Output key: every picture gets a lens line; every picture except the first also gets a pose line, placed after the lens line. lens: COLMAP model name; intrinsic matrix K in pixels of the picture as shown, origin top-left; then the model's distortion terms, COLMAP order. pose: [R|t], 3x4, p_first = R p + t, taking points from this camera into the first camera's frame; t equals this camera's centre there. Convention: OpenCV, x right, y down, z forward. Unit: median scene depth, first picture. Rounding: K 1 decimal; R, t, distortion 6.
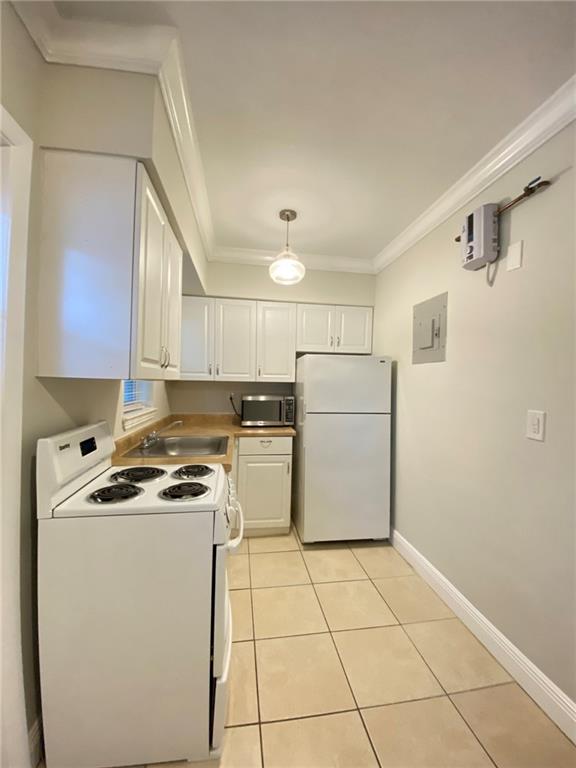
lens RADIAL K [[310.4, 0, 285.2], [0, 310.4, 381.3], [0, 0, 1]] dist [0.008501, -0.013991]
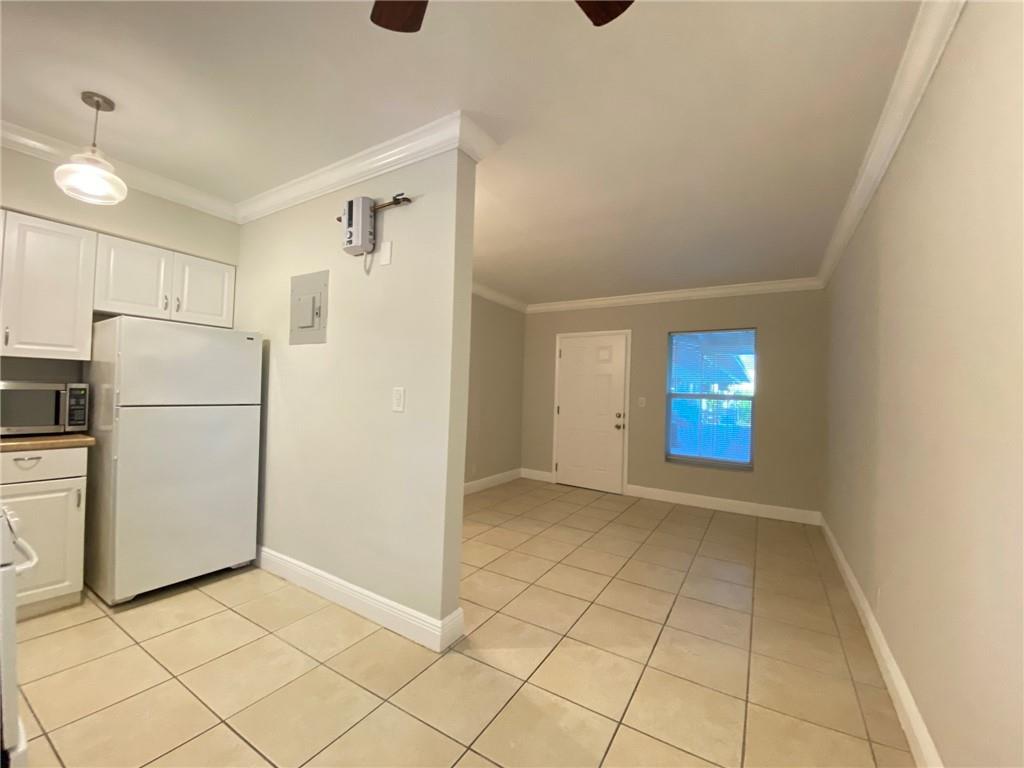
lens RADIAL K [[413.8, 0, 511.0], [0, 413.8, 383.9], [0, 0, 1]] dist [0.008501, -0.013991]
pose [[0.638049, 0.012242, 0.769898, -0.089340], [-0.016877, 0.999856, -0.001912, 0.049410], [-0.769810, -0.011773, 0.638164, -0.227004]]
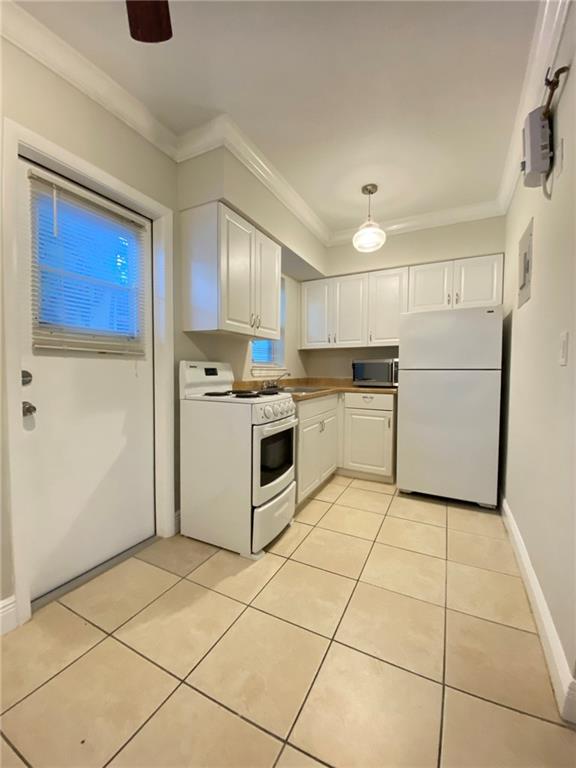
lens RADIAL K [[310.4, 0, 283.3], [0, 310.4, 382.9], [0, 0, 1]] dist [0.008501, -0.013991]
pose [[0.808486, 0.008279, -0.588457, 0.434825], [0.011851, 0.999469, 0.030344, 0.129300], [0.588396, -0.031506, 0.807959, -0.111632]]
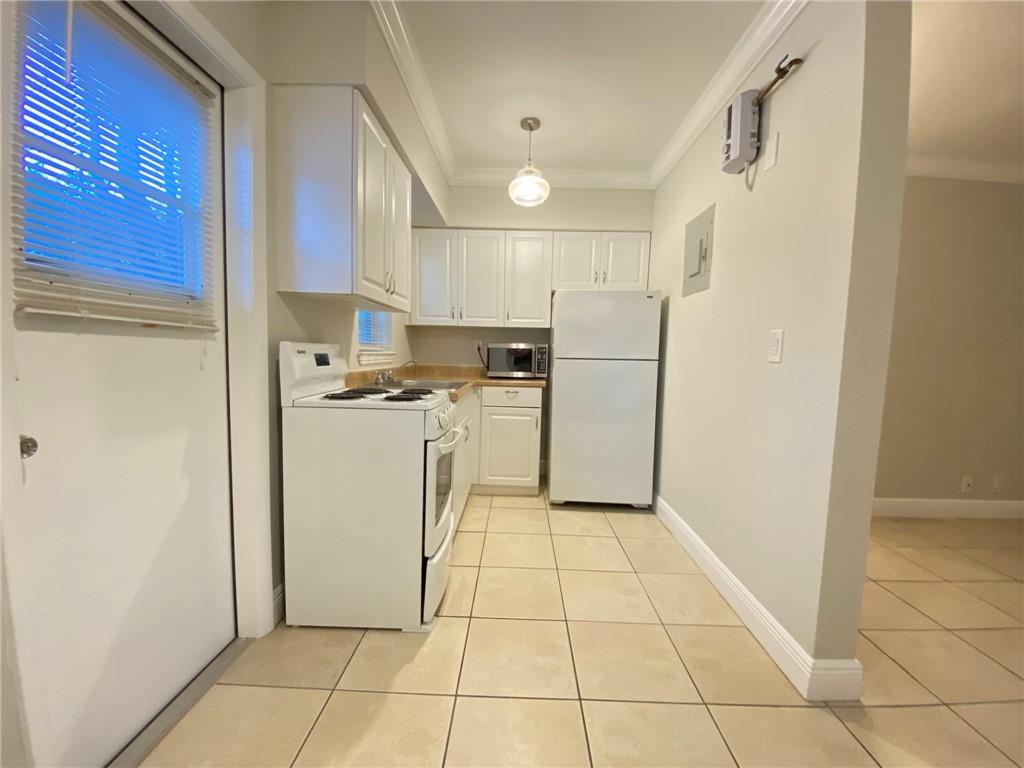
lens RADIAL K [[413.8, 0, 508.5], [0, 413.8, 385.9], [0, 0, 1]] dist [0.008501, -0.013991]
pose [[0.985236, 0.017067, -0.170350, 0.161849], [-0.003963, 0.997026, 0.076968, 0.106672], [0.171157, -0.075156, 0.982373, -0.202779]]
